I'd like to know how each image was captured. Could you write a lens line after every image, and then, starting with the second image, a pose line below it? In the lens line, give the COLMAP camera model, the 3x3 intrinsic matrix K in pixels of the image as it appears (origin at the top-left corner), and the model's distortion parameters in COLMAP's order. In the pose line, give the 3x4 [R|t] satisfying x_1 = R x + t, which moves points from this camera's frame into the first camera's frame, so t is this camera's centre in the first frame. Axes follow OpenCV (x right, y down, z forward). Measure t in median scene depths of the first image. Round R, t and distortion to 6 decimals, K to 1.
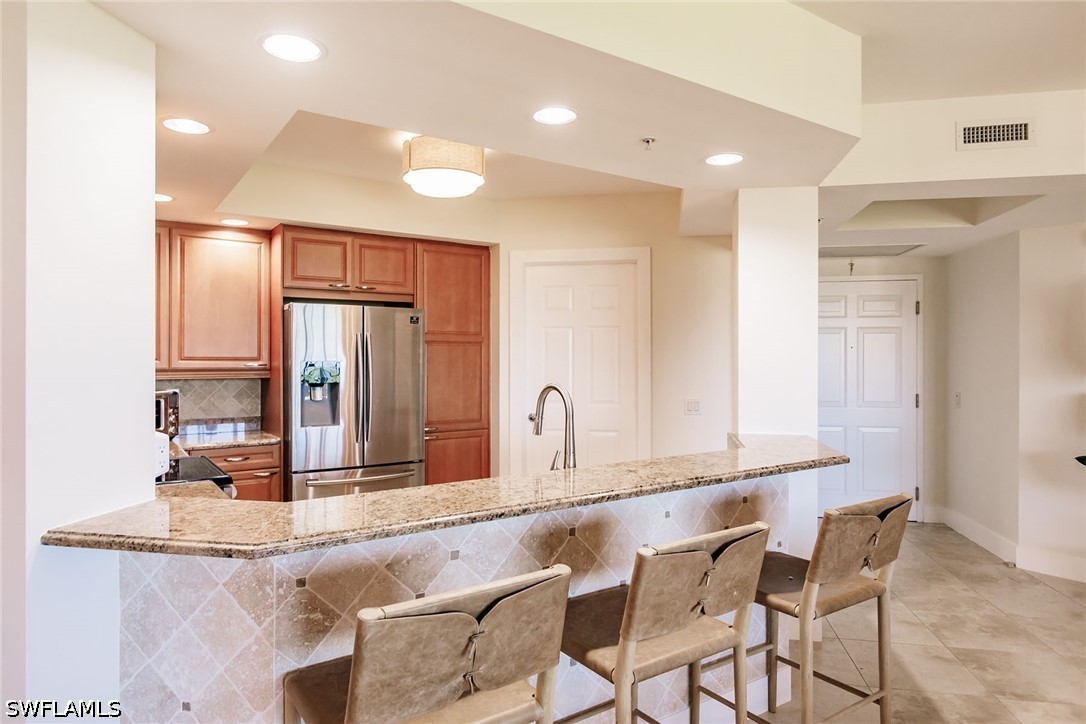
lens RADIAL K [[661.1, 0, 544.5], [0, 661.1, 356.6], [0, 0, 1]] dist [-0.002203, -0.001416]
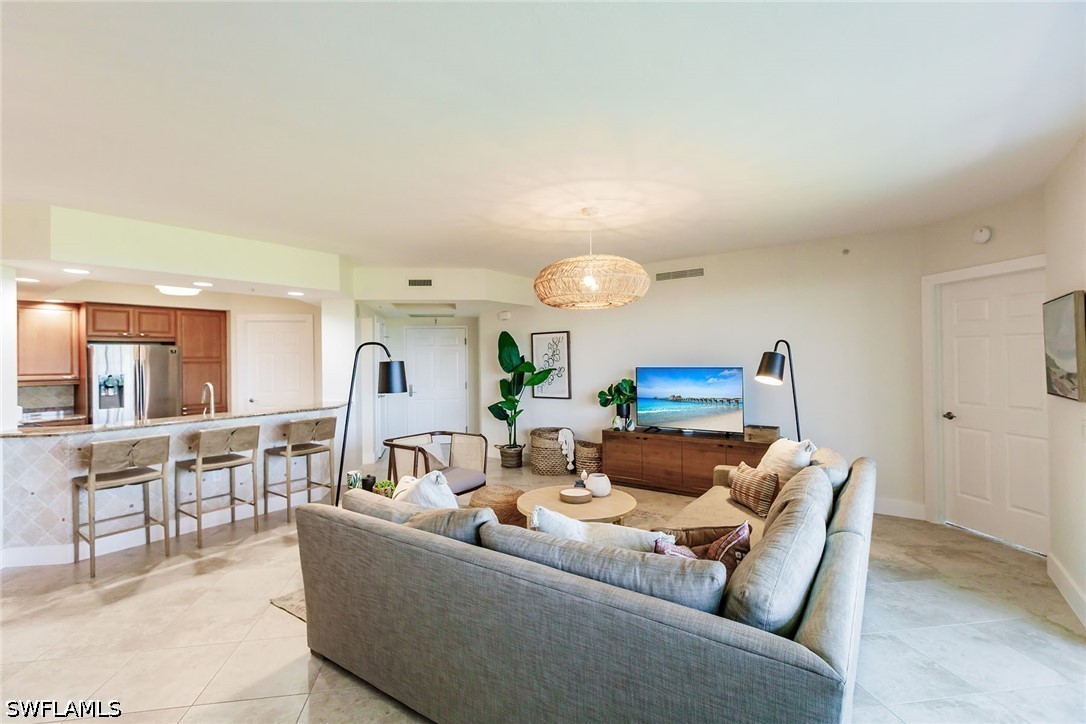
lens RADIAL K [[490.6, 0, 536.0], [0, 490.6, 358.8], [0, 0, 1]] dist [0.002291, 0.000140]
pose [[0.945756, -0.012236, 0.324648, 0.356516], [0.013120, 0.999914, -0.000534, -0.021927], [-0.324614, 0.004764, 0.945835, -0.734210]]
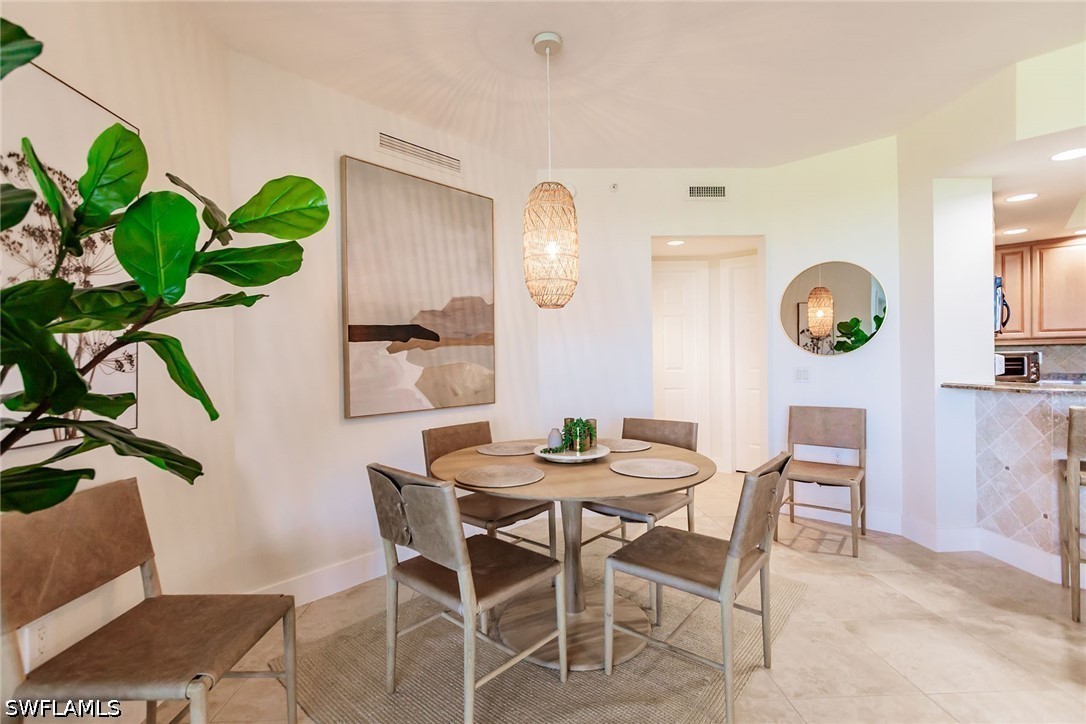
lens RADIAL K [[497.1, 0, 532.0], [0, 497.1, 360.4], [0, 0, 1]] dist [0.000703, 0.000682]
pose [[0.217769, 0.001224, -0.975999, 0.304276], [0.014728, 0.999881, 0.004540, 0.048485], [0.975889, -0.015363, 0.217726, -0.380568]]
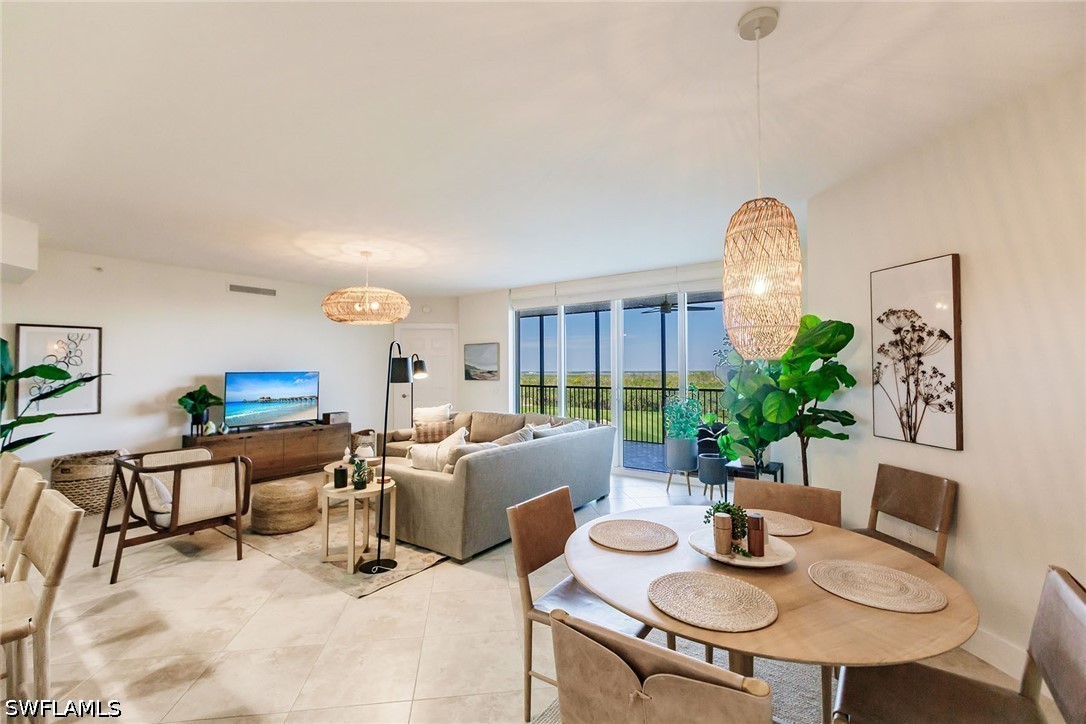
lens RADIAL K [[483.8, 0, 534.6], [0, 483.8, 361.9], [0, 0, 1]] dist [0.003453, 0.000580]
pose [[-0.312648, 0.015724, 0.949739, -0.544277], [0.003290, 0.999875, -0.015471, 0.000061], [-0.949863, -0.001713, -0.312661, 0.065517]]
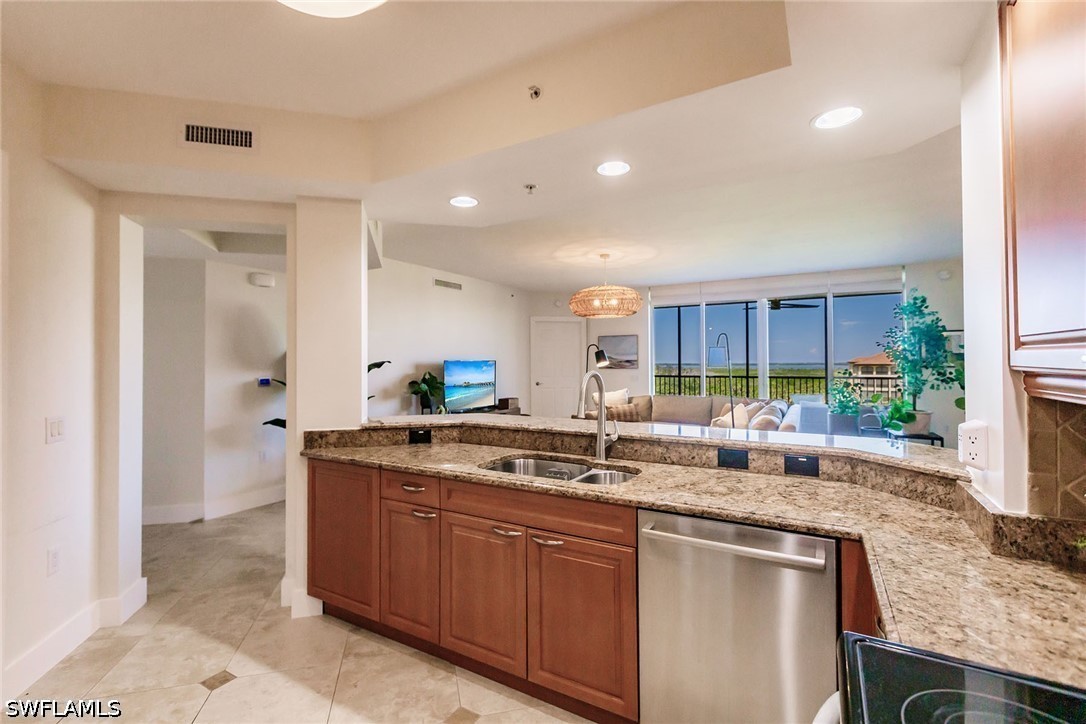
lens RADIAL K [[497.1, 0, 532.0], [0, 497.1, 360.4], [0, 0, 1]] dist [0.000703, 0.000682]
pose [[-0.415183, 0.005728, 0.909720, -0.476639], [0.002753, 0.999984, -0.005040, 0.015231], [-0.909734, 0.000412, -0.415192, 0.878641]]
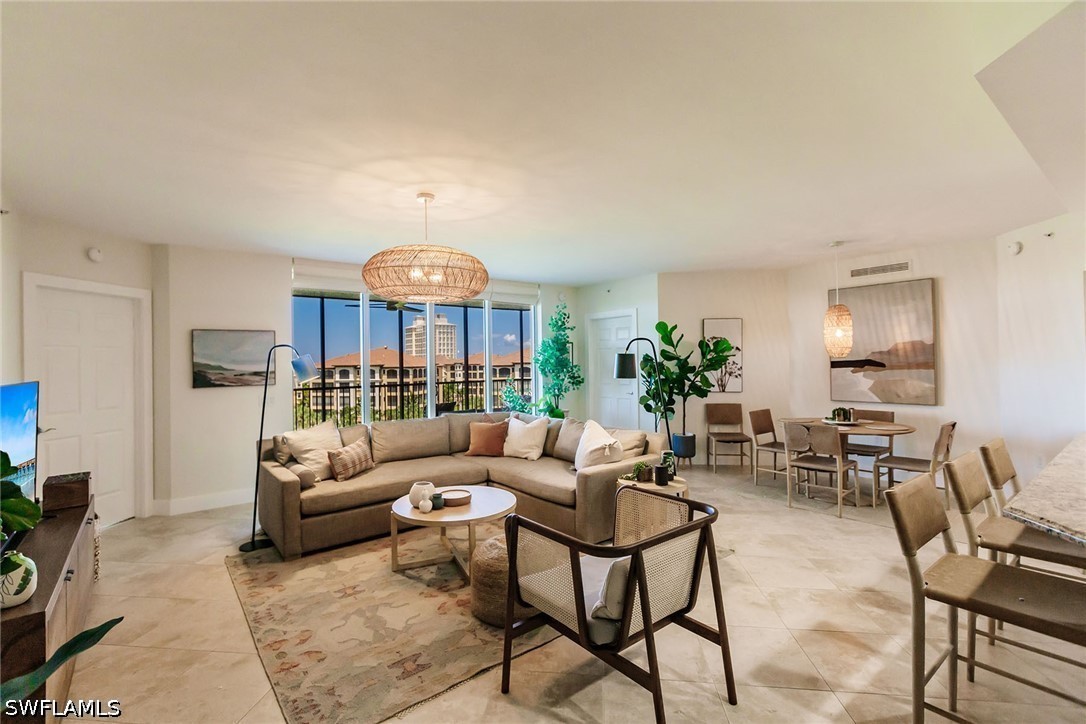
lens RADIAL K [[490.6, 0, 536.0], [0, 490.6, 358.8], [0, 0, 1]] dist [0.002291, 0.000140]
pose [[-0.997788, 0.015489, -0.064645, 0.616526], [0.015953, 0.999850, -0.006671, -0.008058], [0.064532, -0.007688, -0.997886, 0.935103]]
